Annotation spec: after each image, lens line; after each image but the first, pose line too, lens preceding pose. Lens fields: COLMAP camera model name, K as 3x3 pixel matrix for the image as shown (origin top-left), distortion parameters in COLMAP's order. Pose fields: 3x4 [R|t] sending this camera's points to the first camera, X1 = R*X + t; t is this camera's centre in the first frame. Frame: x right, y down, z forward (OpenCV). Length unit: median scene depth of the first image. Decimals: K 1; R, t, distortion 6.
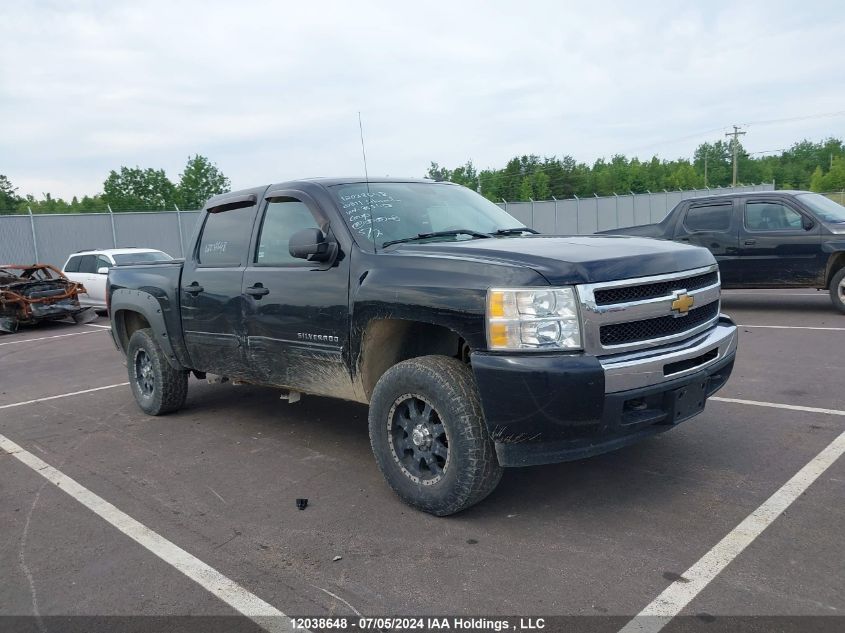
lens RADIAL K [[729.0, 0, 422.5], [0, 729.0, 316.5], [0, 0, 1]] dist [0.016238, 0.005796]
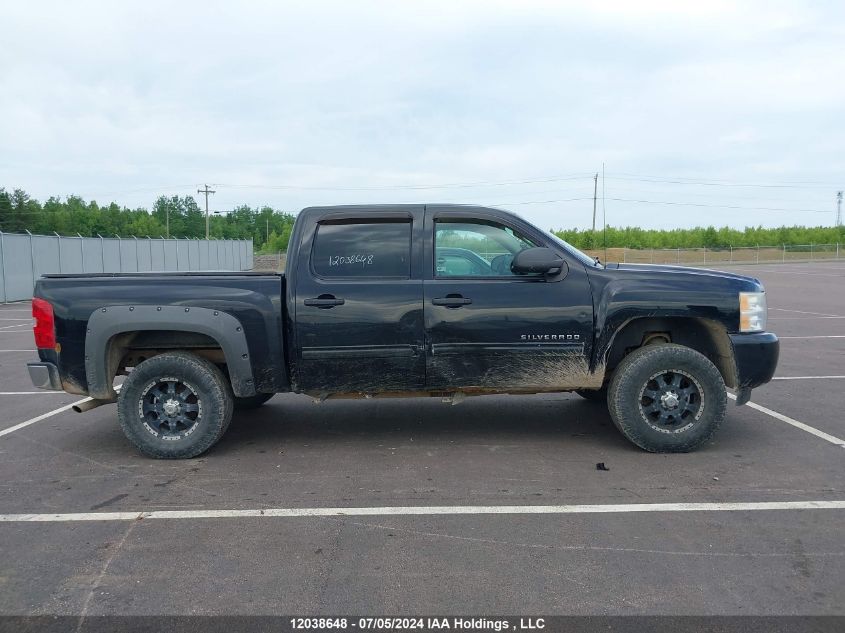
lens RADIAL K [[729.0, 0, 422.5], [0, 729.0, 316.5], [0, 0, 1]] dist [0.016238, 0.005796]
pose [[0.661010, 0.005016, 0.750360, -0.198833], [0.049252, 0.997531, -0.050055, 0.007310], [-0.748759, 0.070044, 0.659131, 0.059524]]
